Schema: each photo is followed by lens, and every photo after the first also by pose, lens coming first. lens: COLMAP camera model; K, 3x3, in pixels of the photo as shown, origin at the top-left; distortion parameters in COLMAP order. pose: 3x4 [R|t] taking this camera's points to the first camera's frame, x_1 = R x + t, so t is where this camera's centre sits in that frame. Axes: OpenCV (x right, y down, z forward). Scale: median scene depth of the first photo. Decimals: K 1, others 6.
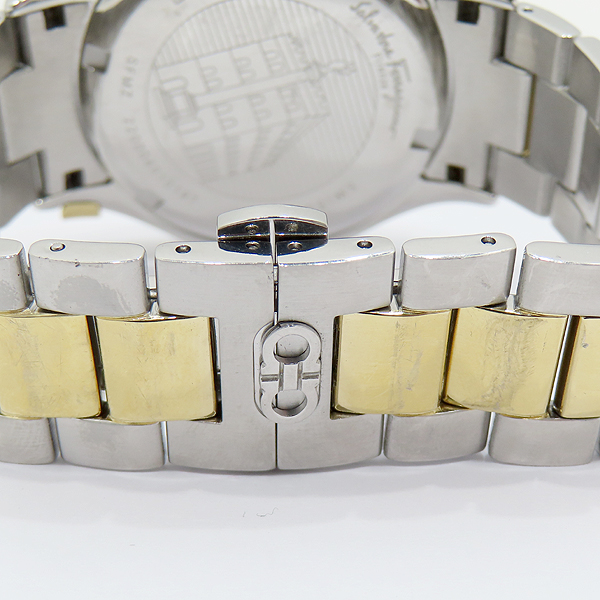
lens RADIAL K [[758.5, 0, 300.0], [0, 758.5, 300.0], [0, 0, 1]] dist [-0.013025, -0.068614]
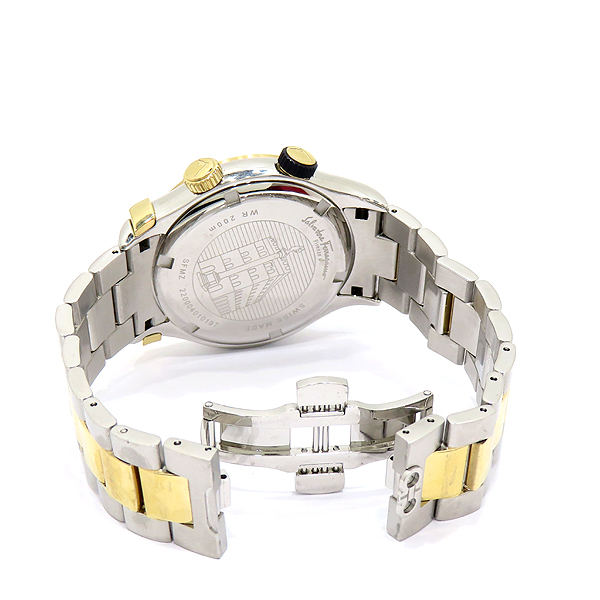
lens RADIAL K [[758.5, 0, 300.0], [0, 758.5, 300.0], [0, 0, 1]] dist [-0.013025, -0.068614]
pose [[0.972000, -0.095218, 0.214824, -0.337478], [0.071541, 0.990735, 0.115435, -0.393828], [-0.223825, -0.096835, 0.969807, -0.765220]]
